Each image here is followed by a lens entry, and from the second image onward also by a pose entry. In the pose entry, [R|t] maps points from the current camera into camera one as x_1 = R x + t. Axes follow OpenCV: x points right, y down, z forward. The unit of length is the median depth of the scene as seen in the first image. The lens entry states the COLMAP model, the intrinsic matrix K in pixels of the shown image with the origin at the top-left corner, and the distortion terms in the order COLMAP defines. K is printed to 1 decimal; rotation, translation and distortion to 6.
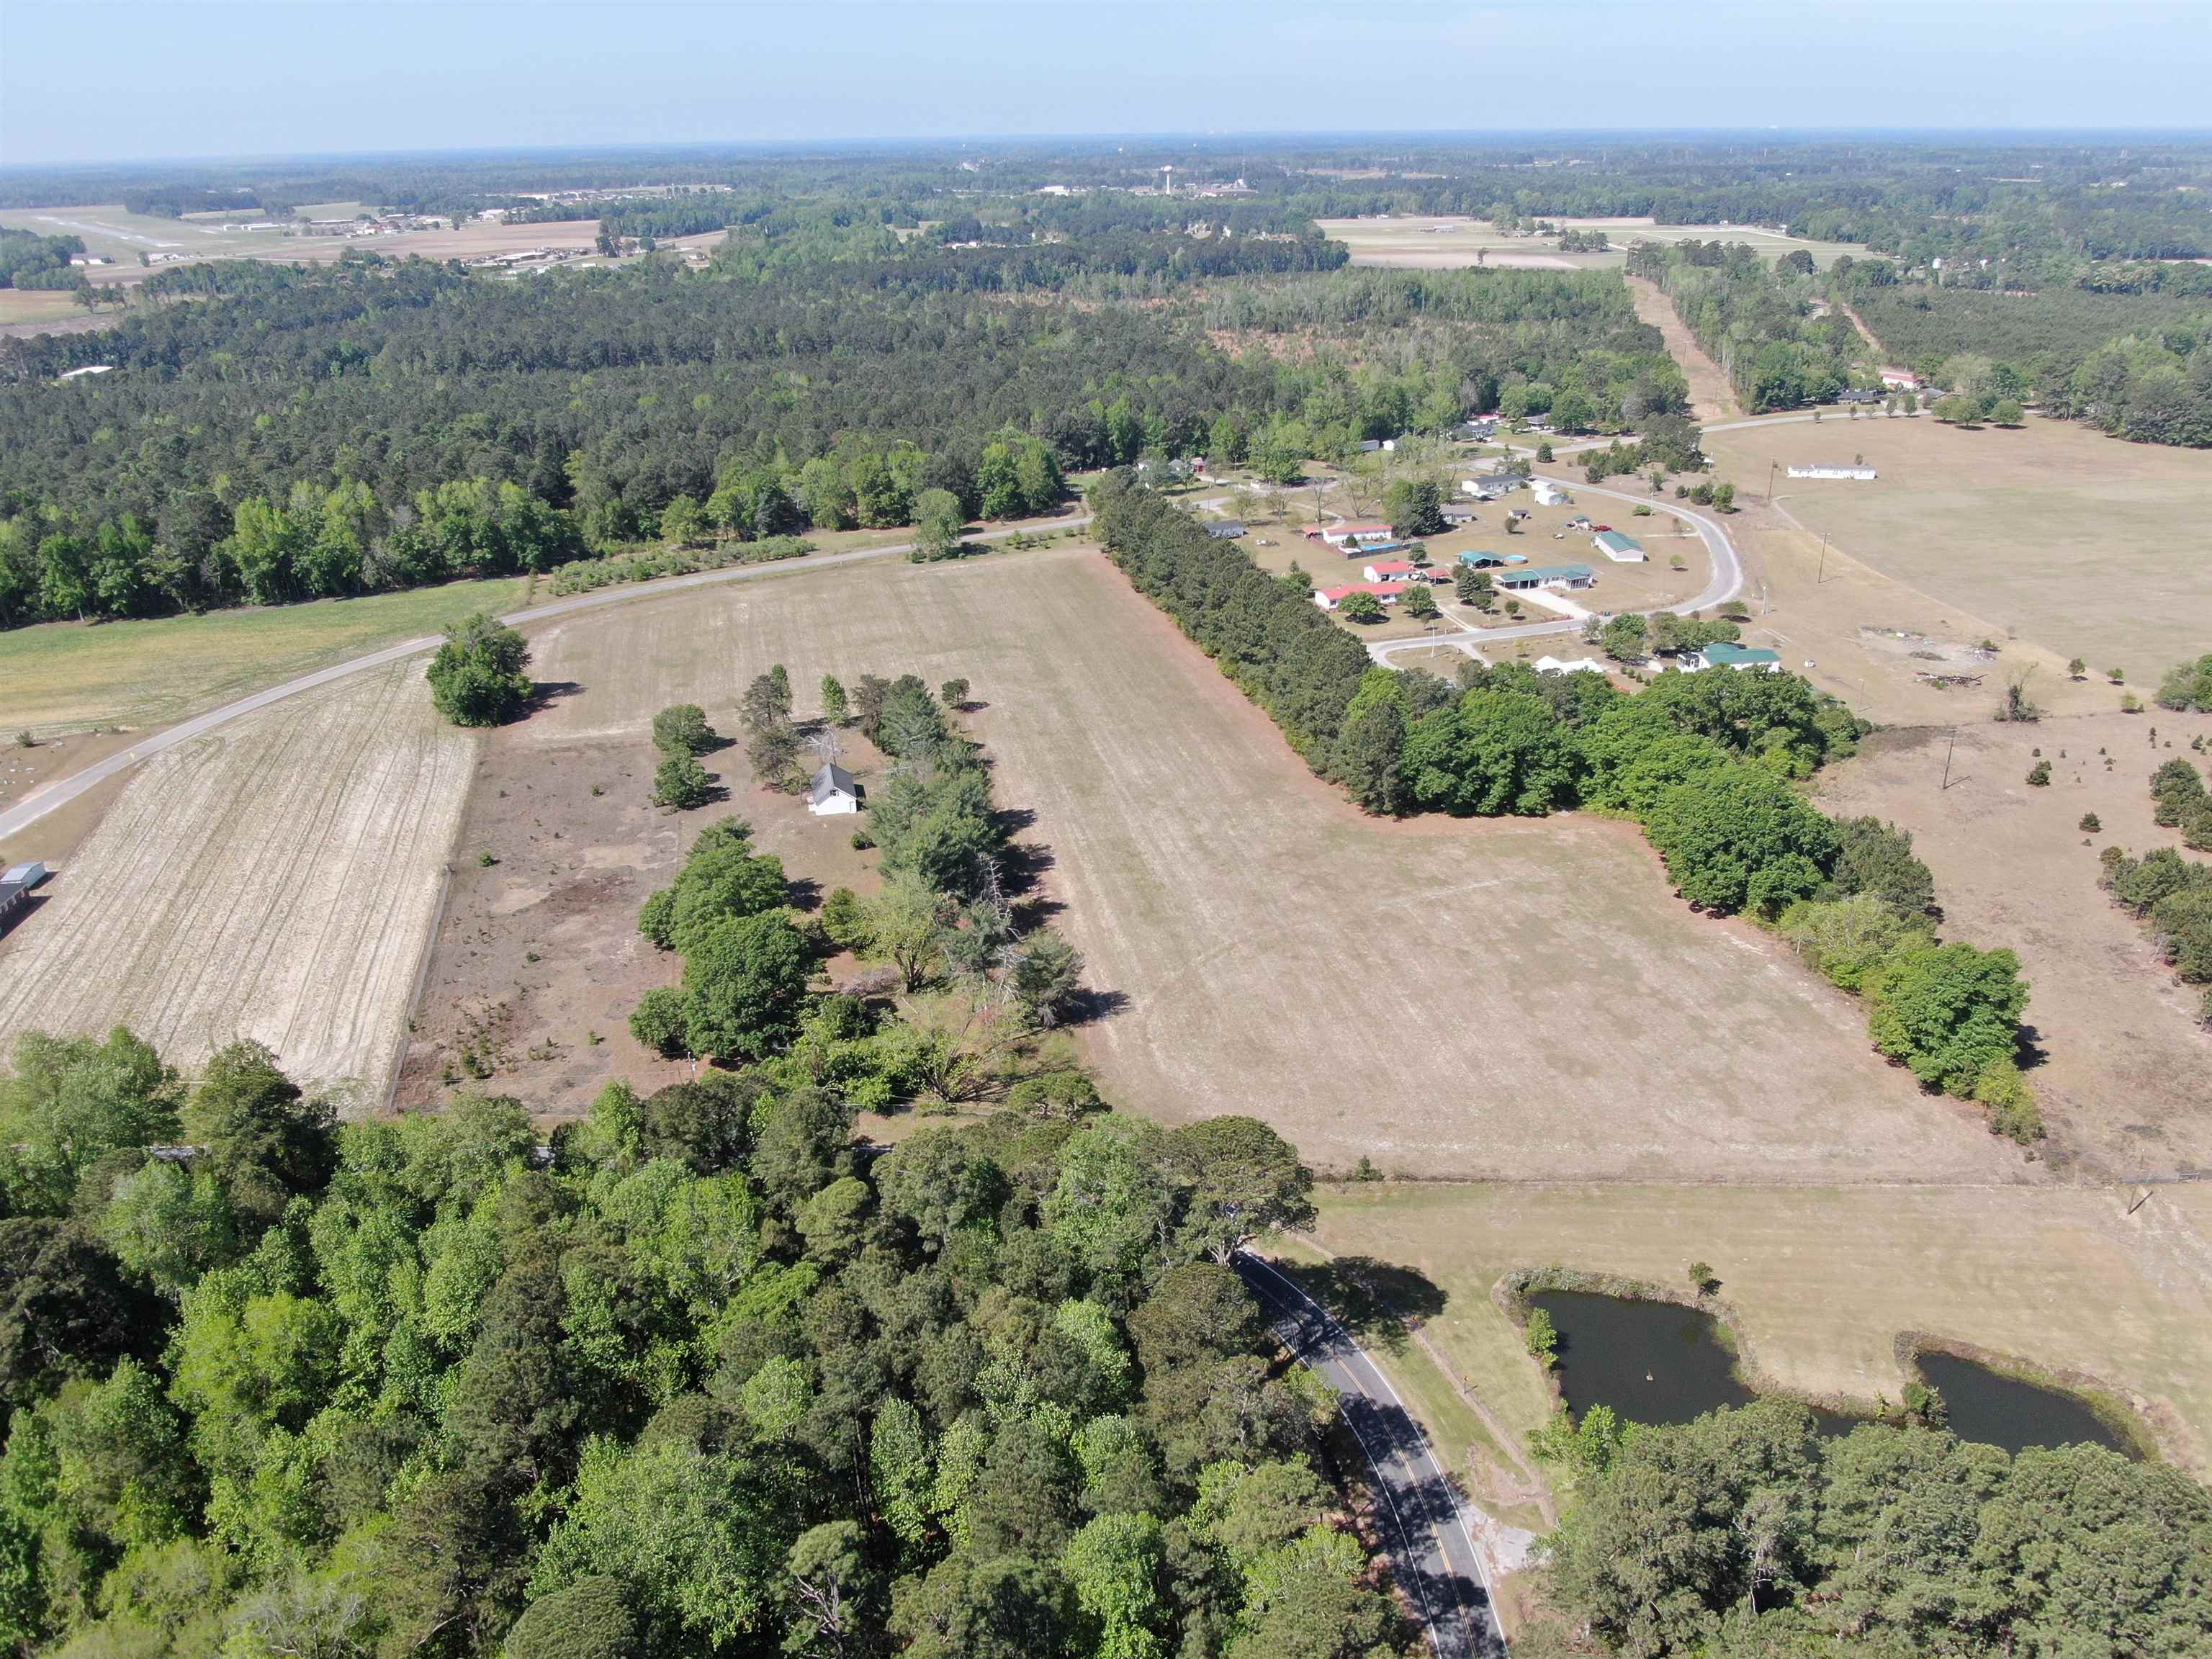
lens RADIAL K [[1653.5, 0, 1111.2], [0, 1653.5, 866.0], [0, 0, 1]] dist [-0.029613, 0.017443]
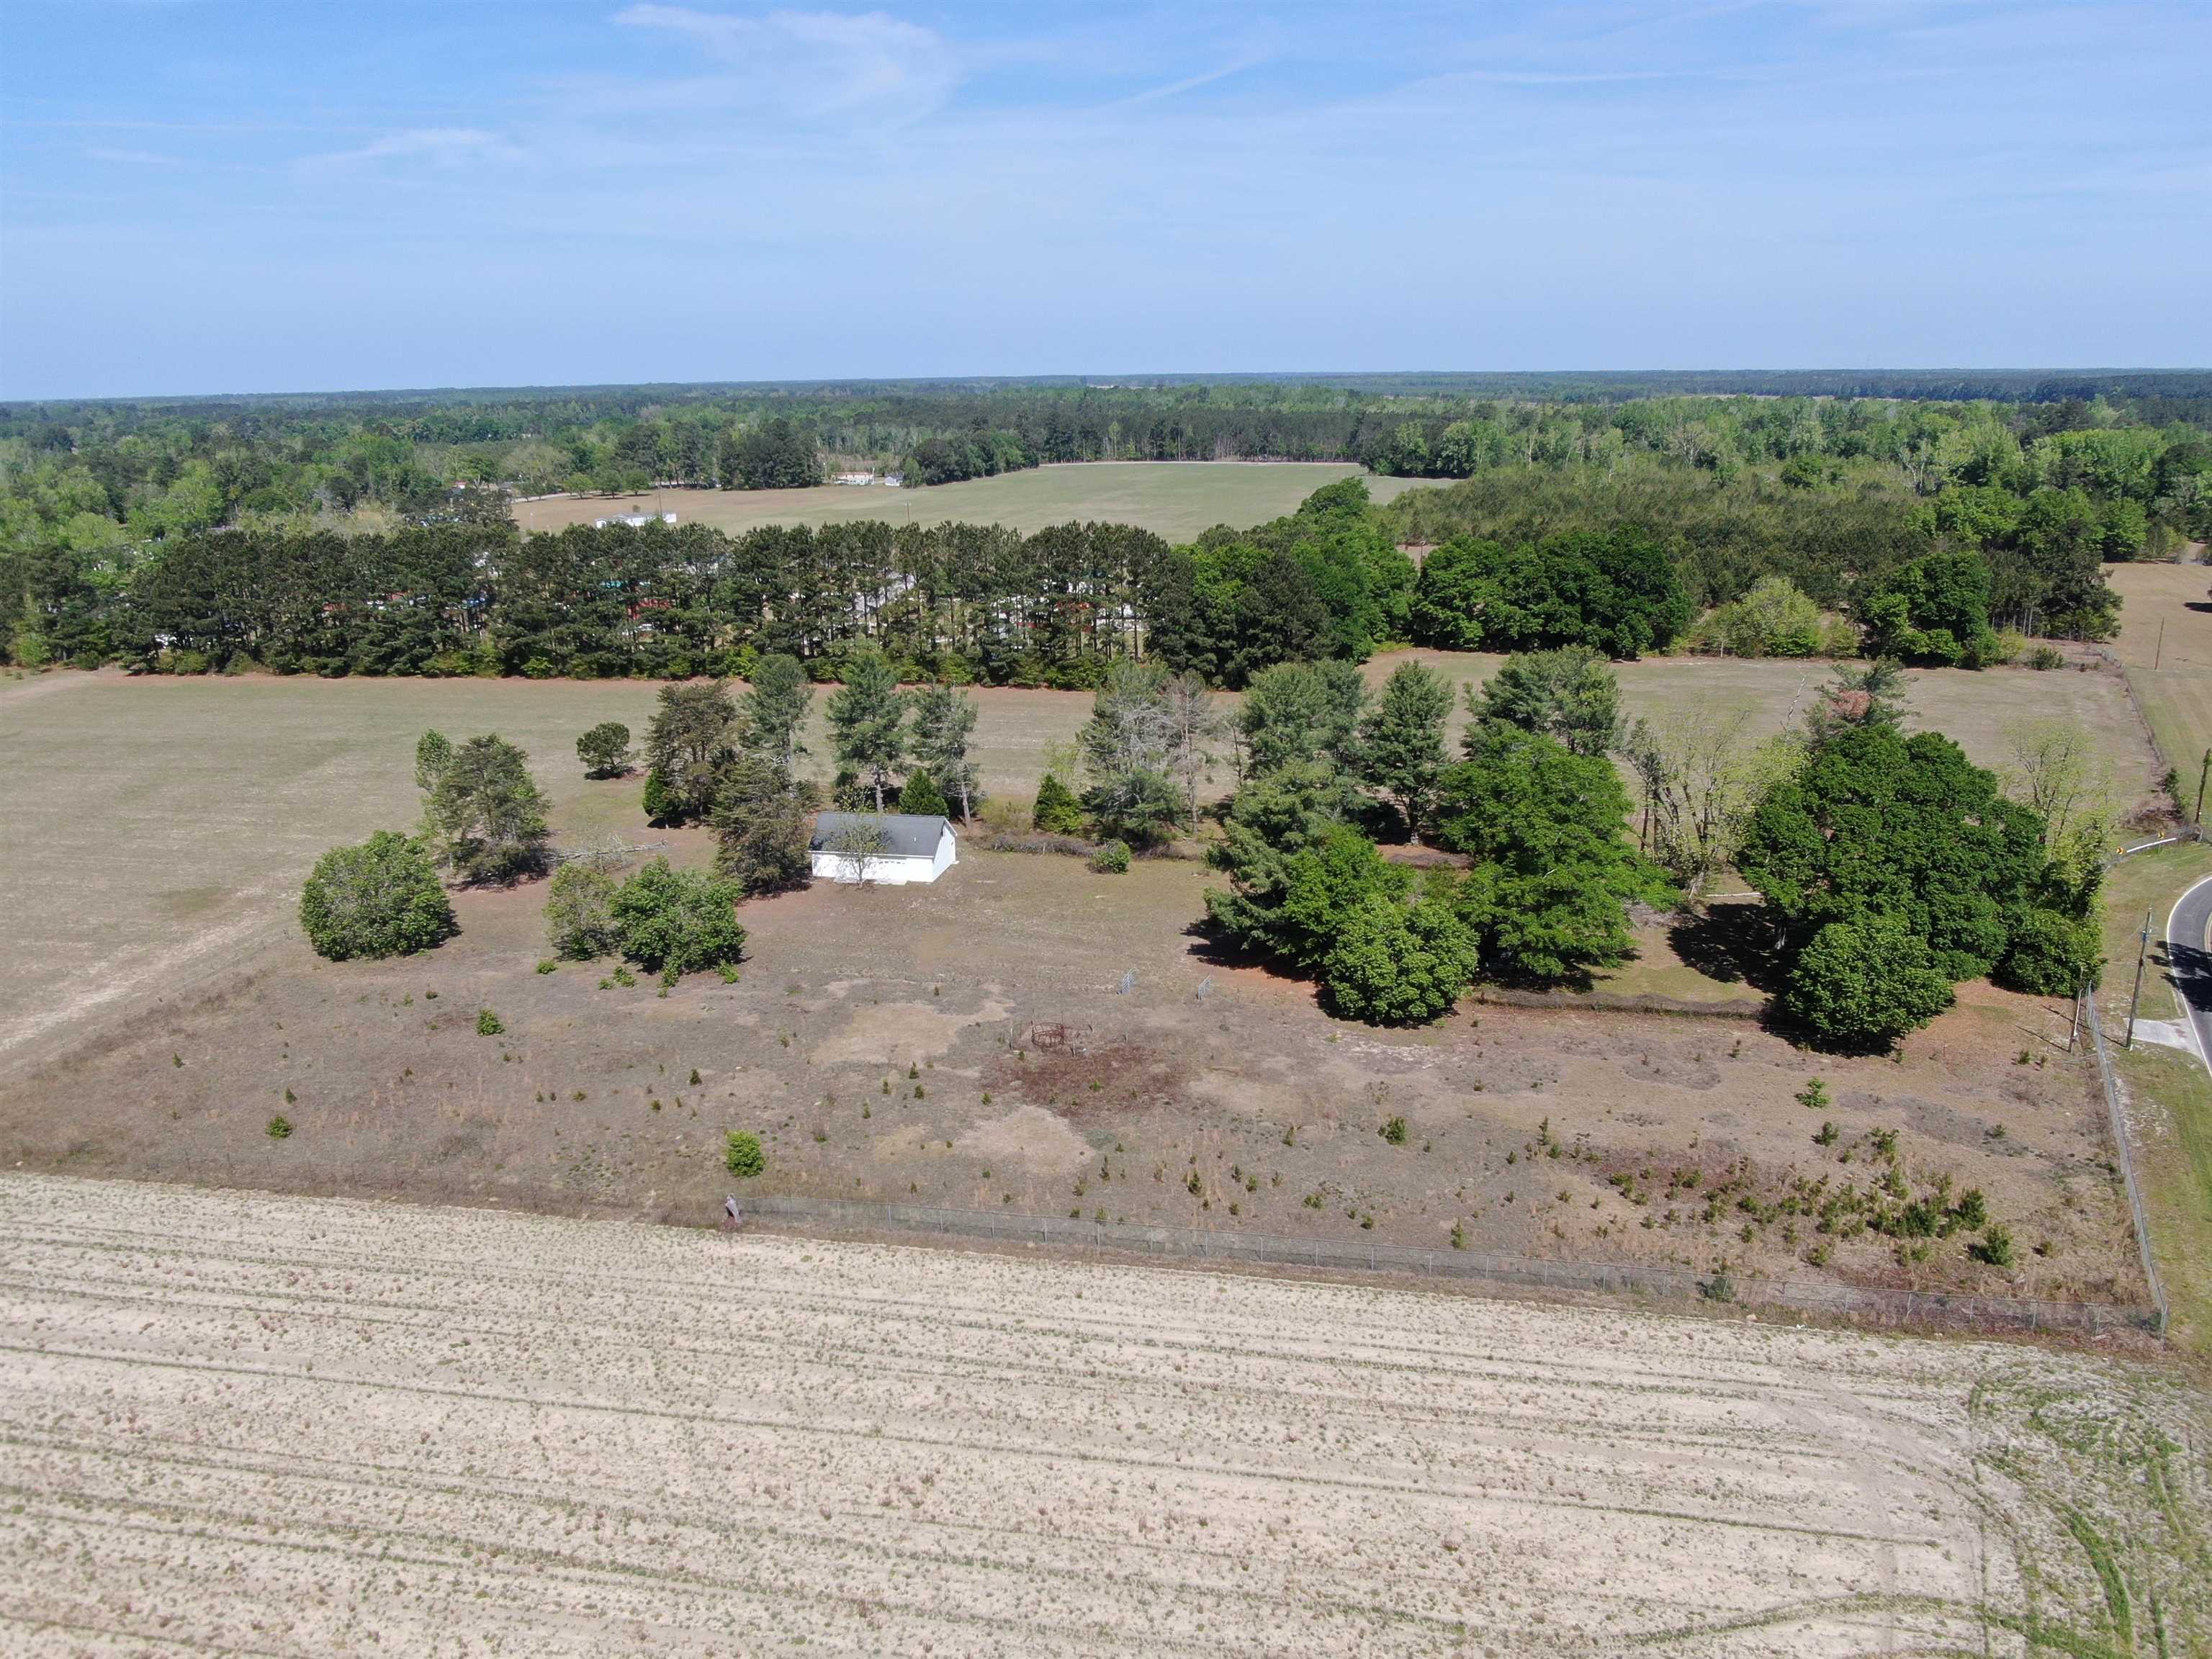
lens RADIAL K [[1653.5, 0, 1118.0], [0, 1653.5, 831.4], [0, 0, 1]] dist [-0.029613, 0.017443]
pose [[0.418545, -0.242368, 0.875259, -0.404616], [0.388787, 0.918778, 0.068503, -0.038904], [-0.820771, 0.311617, 0.478779, 0.465435]]
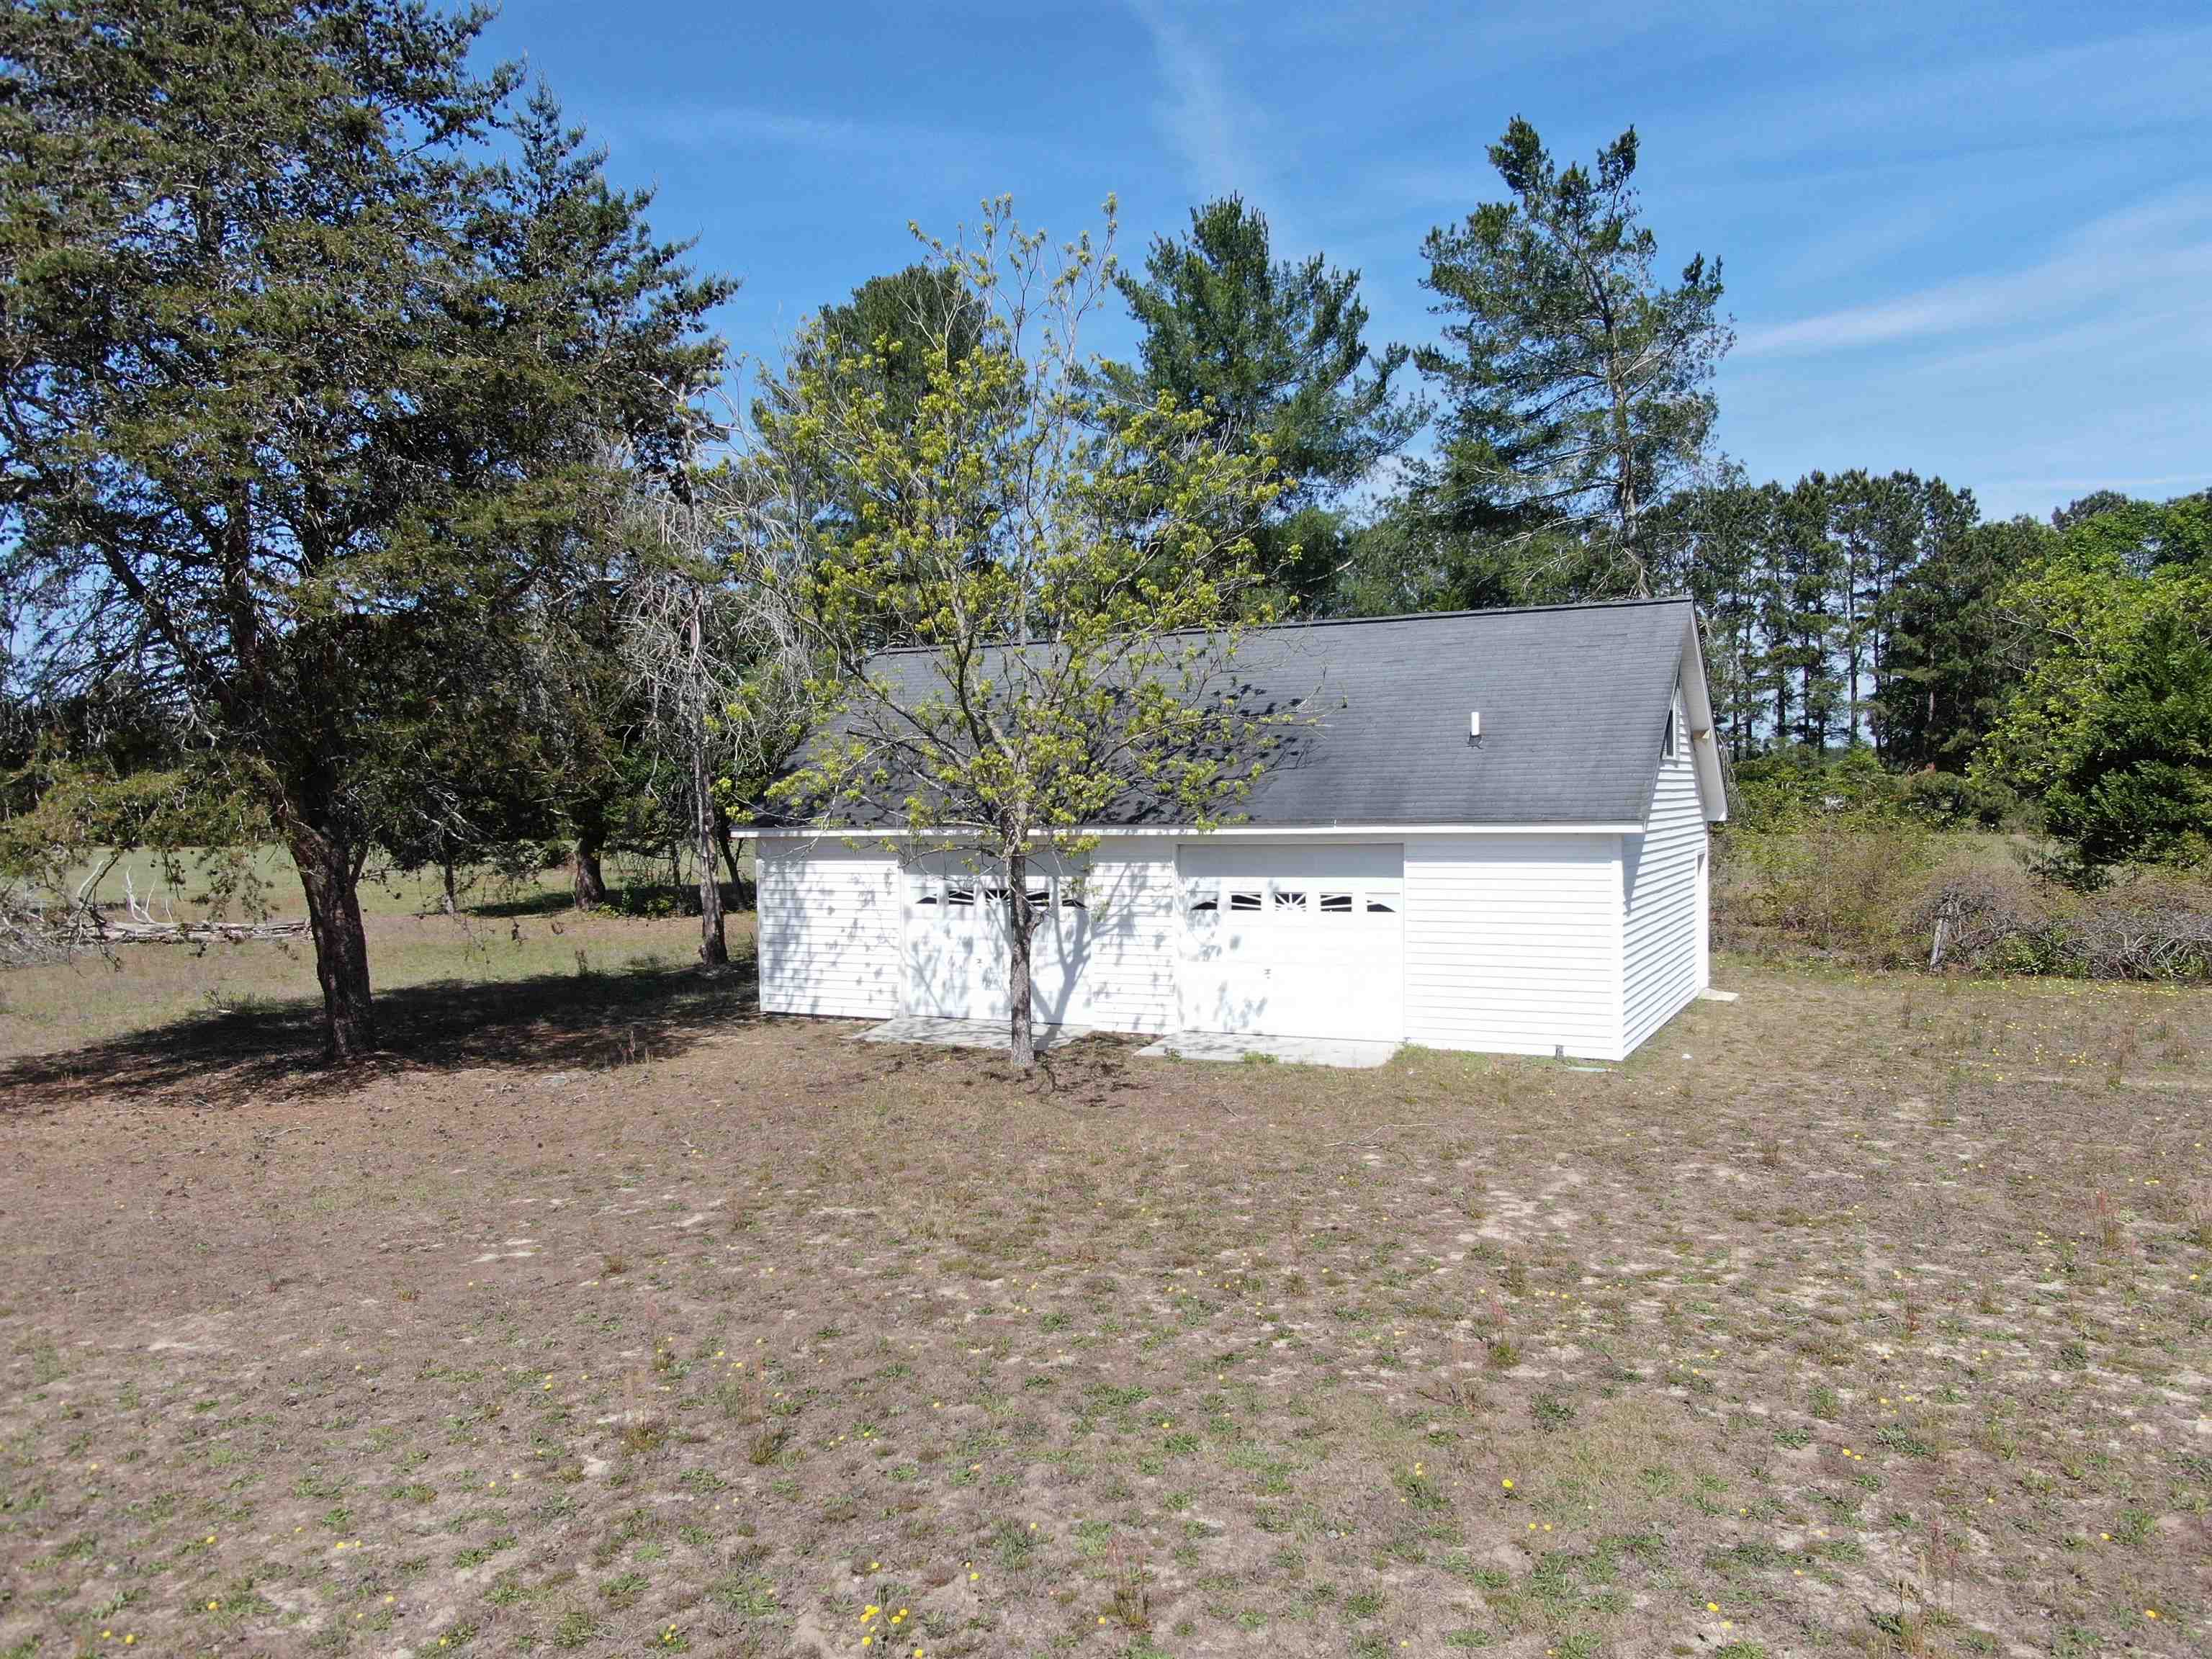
lens RADIAL K [[1653.5, 0, 1109.0], [0, 1653.5, 831.4], [0, 0, 1]] dist [-0.029613, 0.017443]
pose [[0.652579, -0.018944, 0.757483, -0.157280], [0.328213, 0.908103, -0.260047, -0.019508], [-0.682947, 0.418317, 0.598827, 0.649604]]
